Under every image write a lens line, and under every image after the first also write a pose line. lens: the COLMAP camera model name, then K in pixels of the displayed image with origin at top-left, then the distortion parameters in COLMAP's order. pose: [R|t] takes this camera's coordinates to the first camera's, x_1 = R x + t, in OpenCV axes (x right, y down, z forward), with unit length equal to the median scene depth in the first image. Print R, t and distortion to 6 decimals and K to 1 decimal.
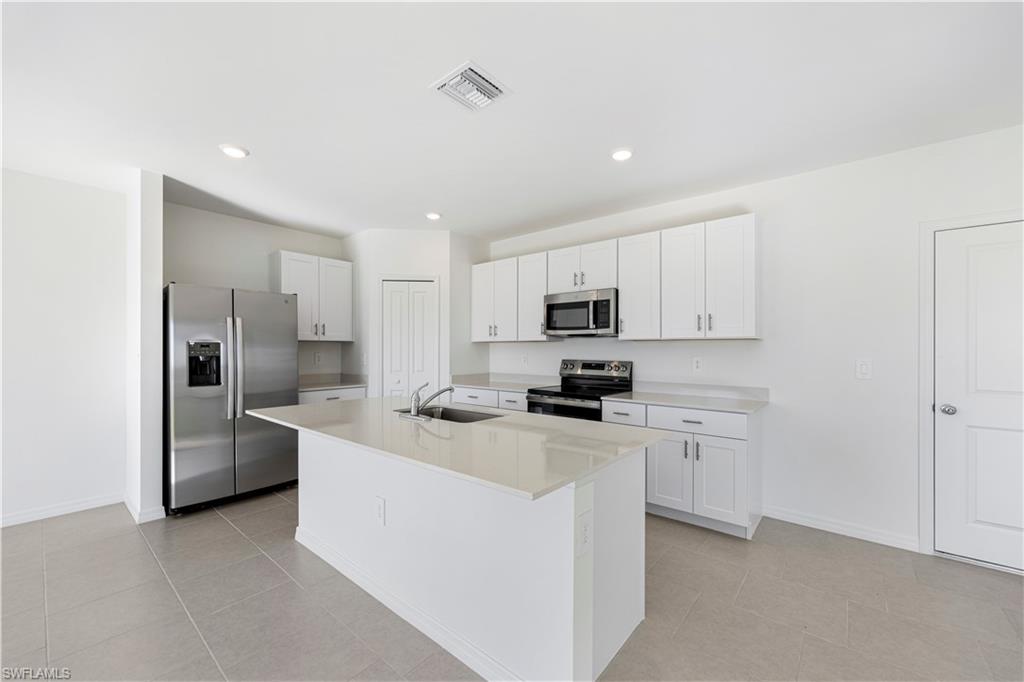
lens RADIAL K [[399.3, 0, 508.0], [0, 399.3, 350.2], [0, 0, 1]] dist [0.006317, -0.001204]
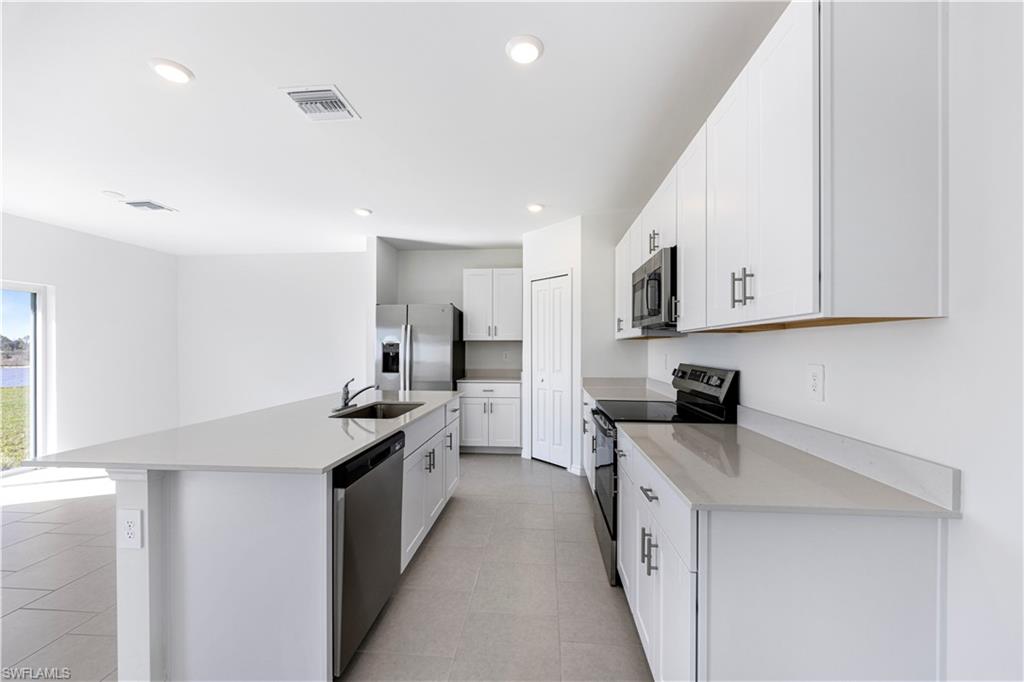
lens RADIAL K [[399.3, 0, 515.0], [0, 399.3, 339.2], [0, 0, 1]] dist [0.006317, -0.001204]
pose [[0.585109, -0.015660, -0.810804, 0.580737], [-0.004787, 0.999729, -0.022763, -0.001190], [0.810941, 0.017200, 0.584875, 0.428223]]
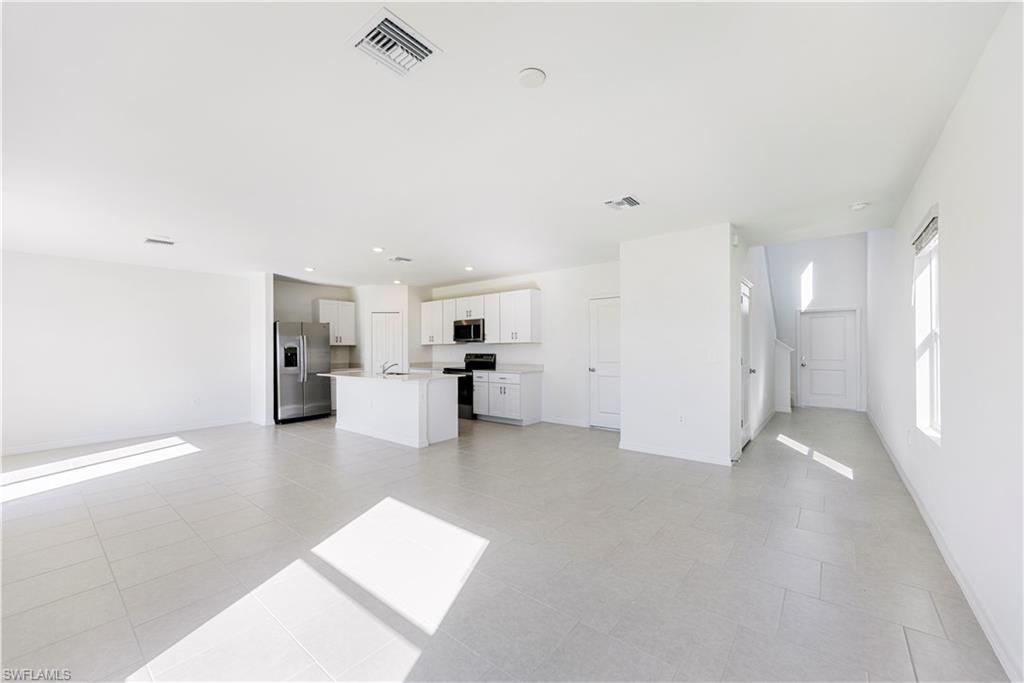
lens RADIAL K [[399.3, 0, 507.0], [0, 399.3, 344.4], [0, 0, 1]] dist [0.006317, -0.001204]
pose [[0.999853, -0.011423, 0.012782, 0.344586], [0.011614, 0.999821, -0.014953, 0.010985], [-0.012609, 0.015099, 0.999806, -1.027718]]
